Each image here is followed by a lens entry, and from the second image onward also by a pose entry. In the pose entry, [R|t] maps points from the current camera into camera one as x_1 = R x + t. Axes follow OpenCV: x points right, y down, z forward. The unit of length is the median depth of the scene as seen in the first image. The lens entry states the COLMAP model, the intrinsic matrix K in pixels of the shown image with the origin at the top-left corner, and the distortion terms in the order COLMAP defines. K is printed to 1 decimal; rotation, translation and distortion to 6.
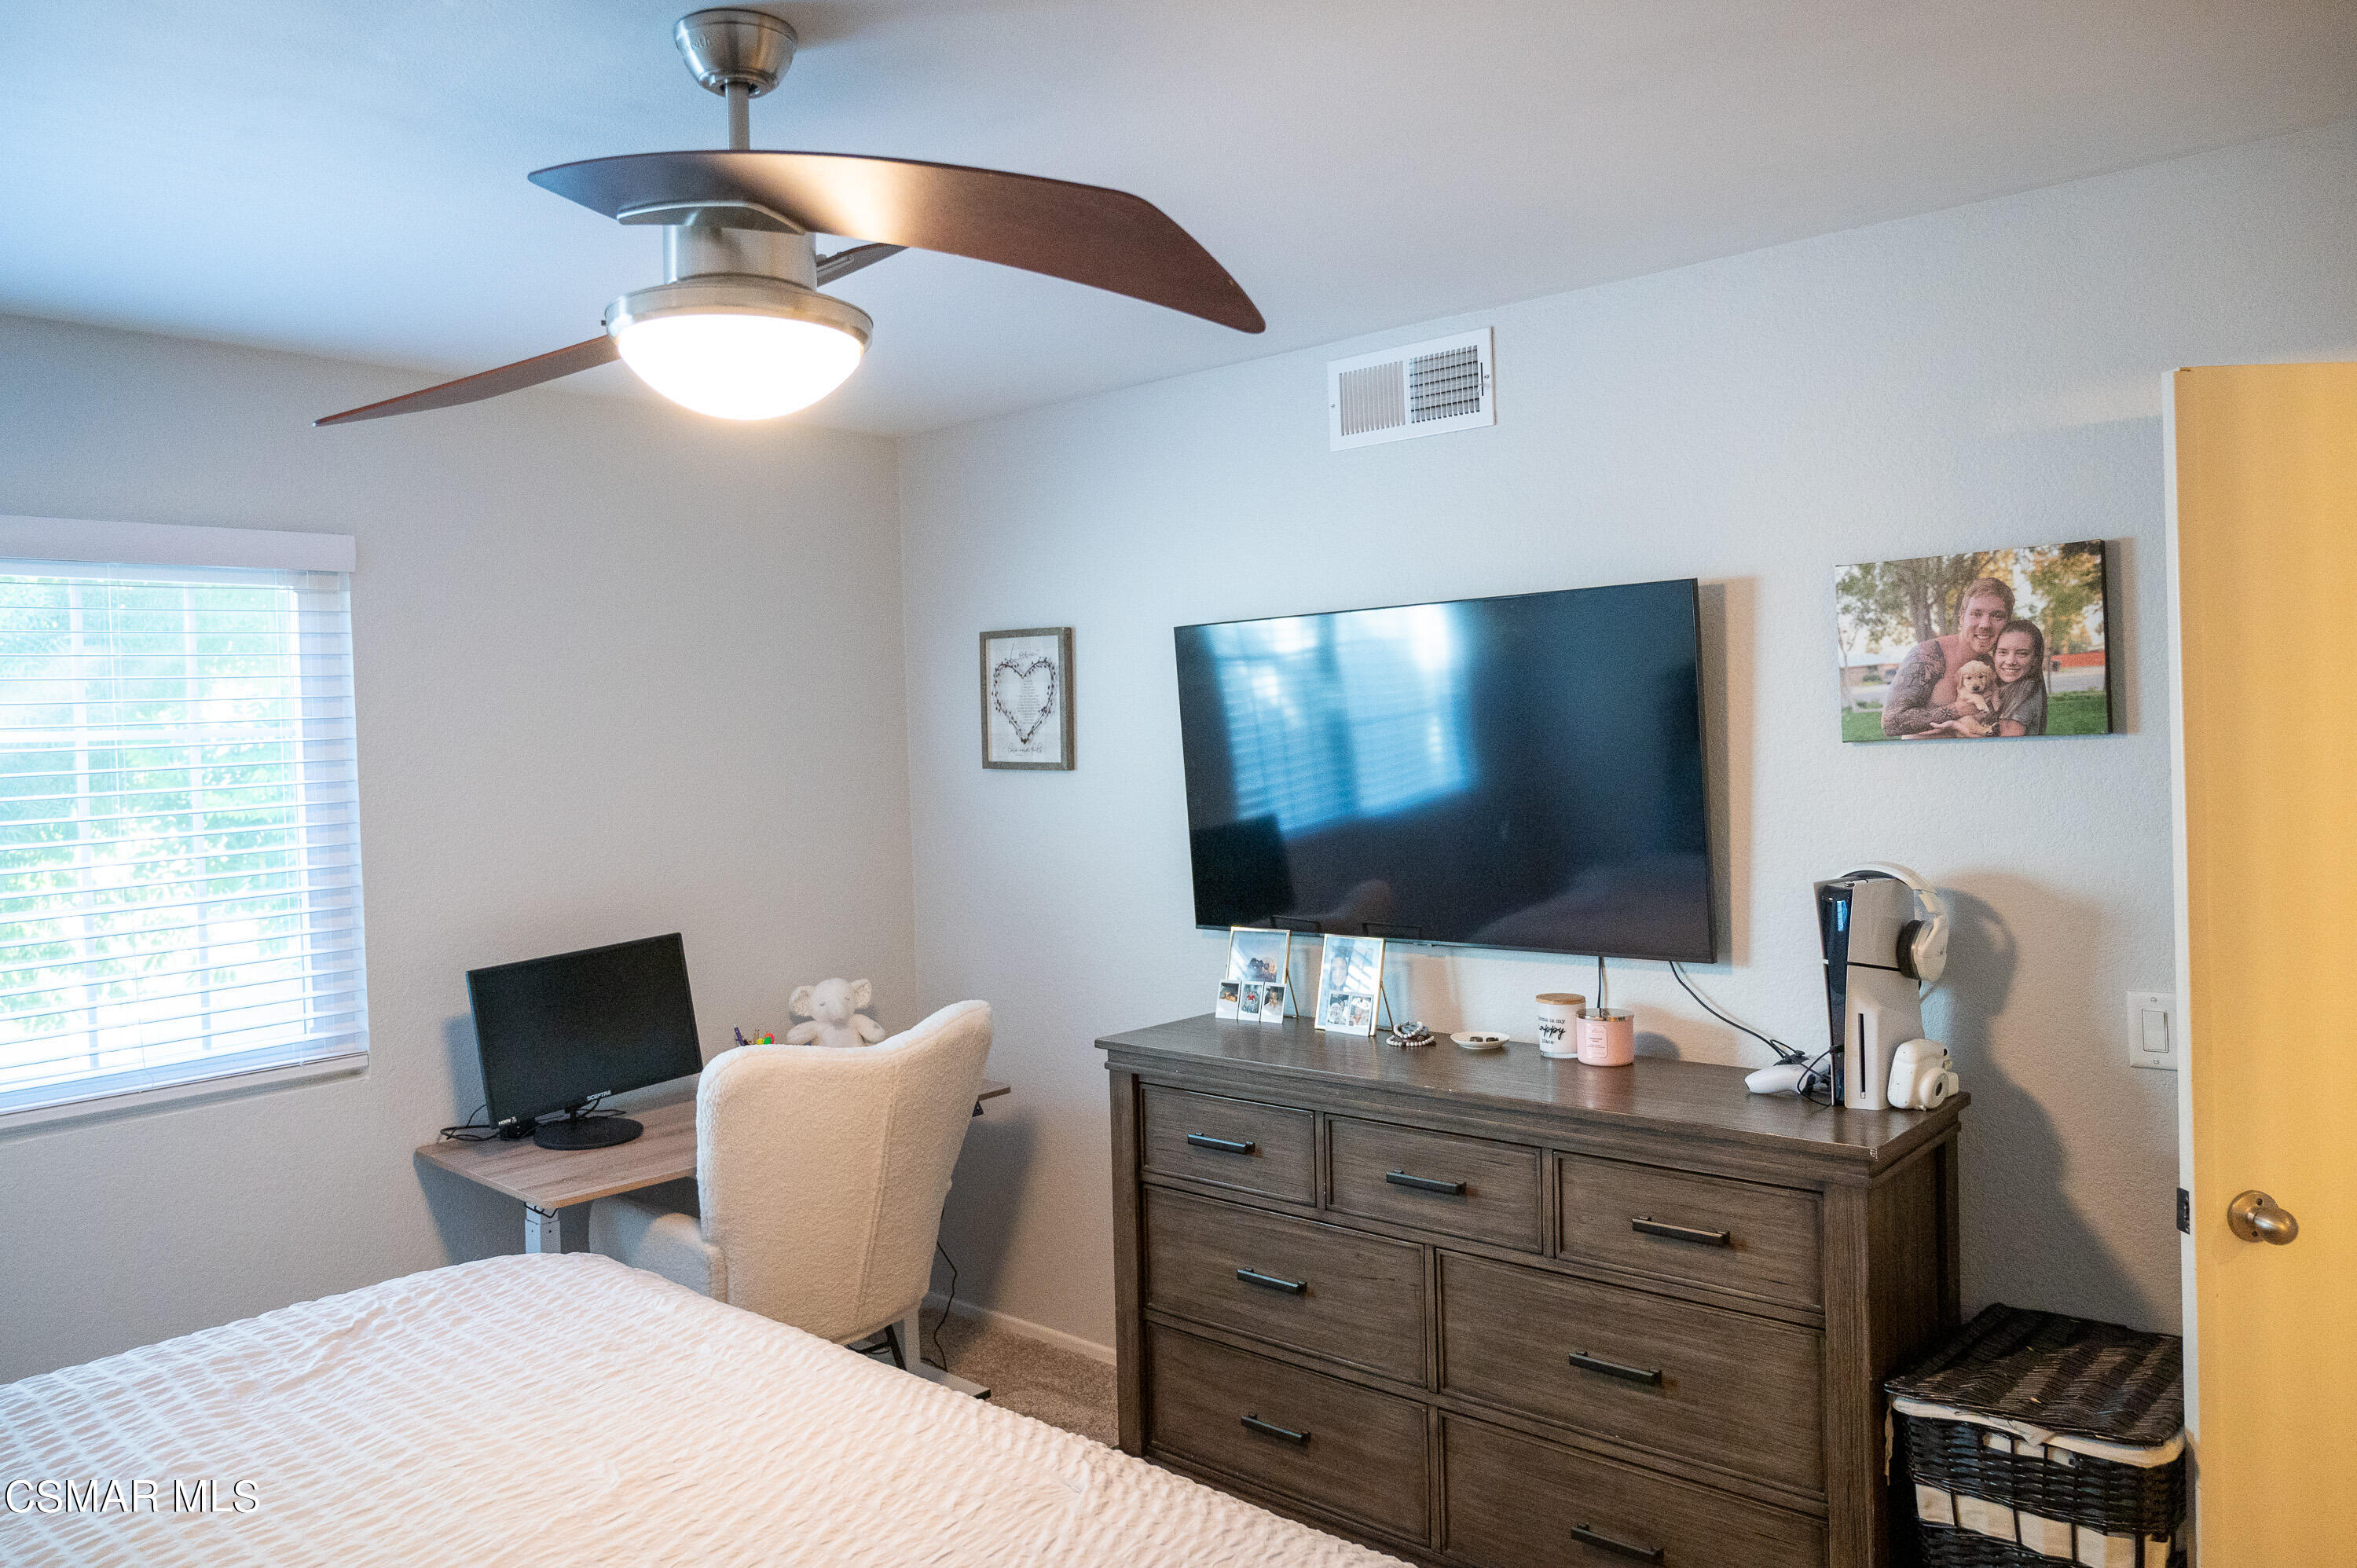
lens RADIAL K [[1670.8, 0, 1193.3], [0, 1670.8, 772.6], [0, 0, 1]] dist [-0.015505, -0.000346]
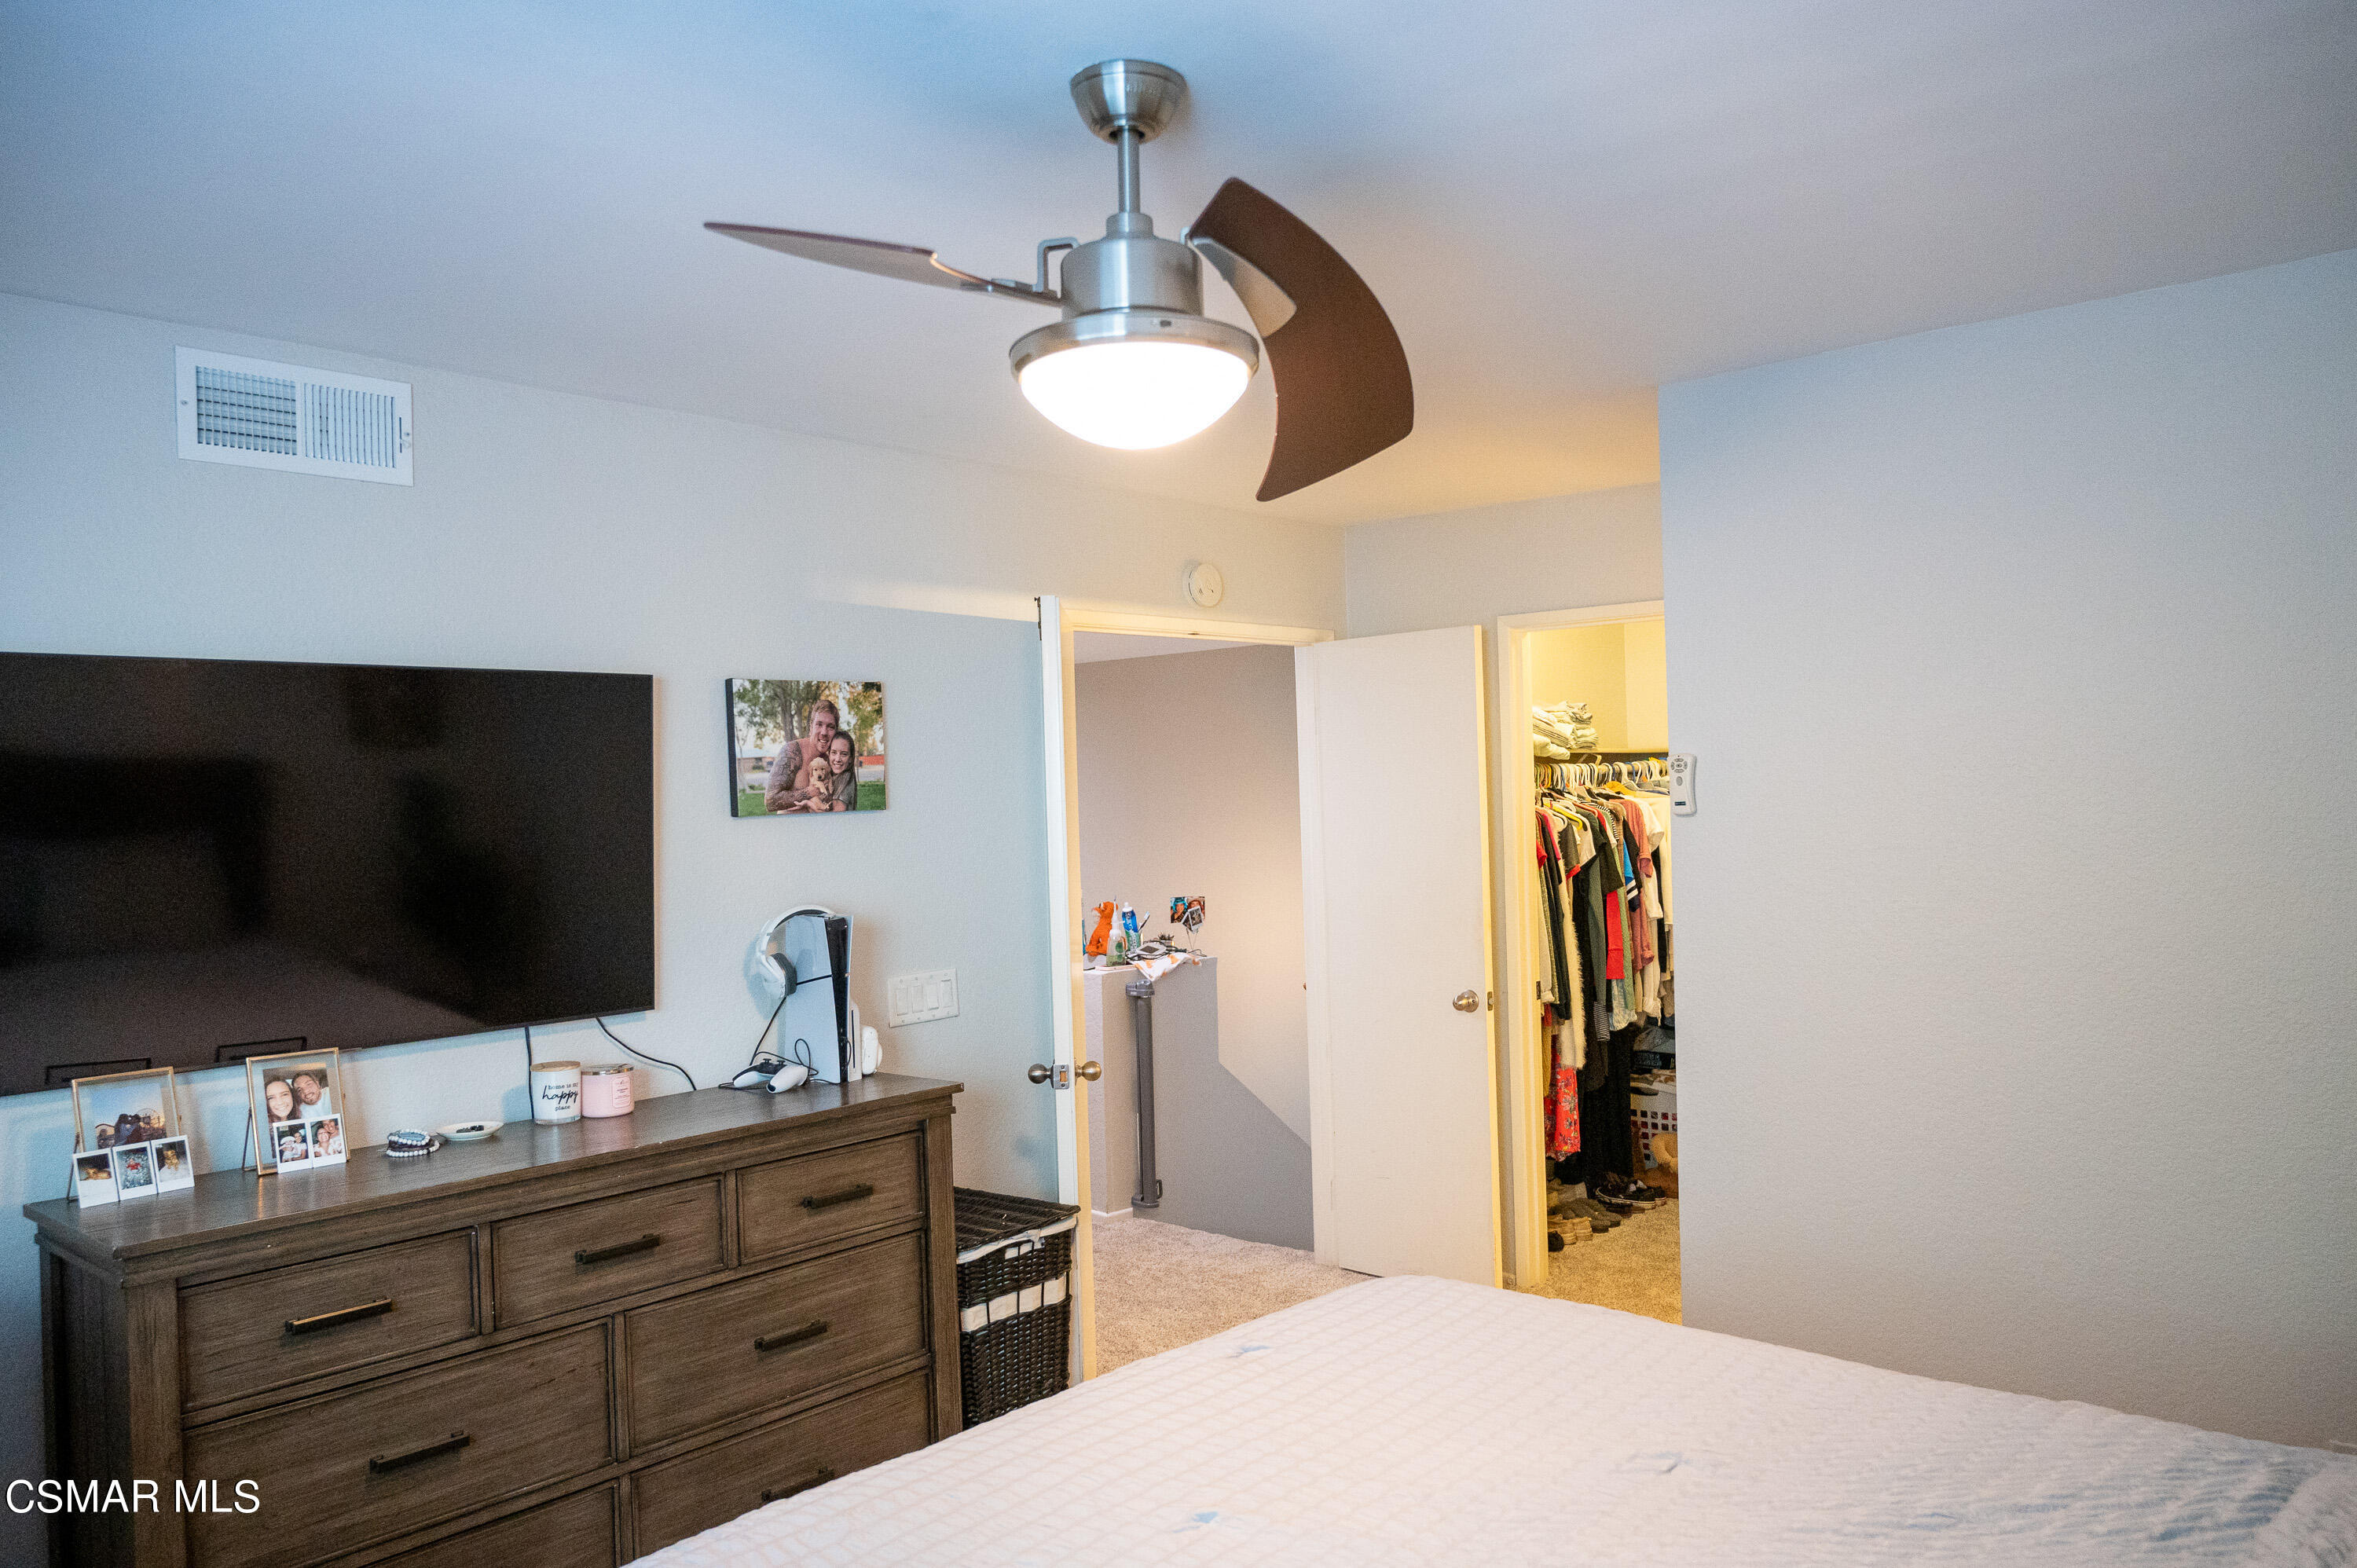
lens RADIAL K [[1670.8, 0, 1199.2], [0, 1670.8, 791.5], [0, 0, 1]] dist [-0.015505, -0.000346]
pose [[-0.024831, 0.032811, 0.999153, -0.934451], [0.052217, 0.998139, -0.031480, 0.022382], [-0.998327, 0.051391, -0.026498, 0.708056]]
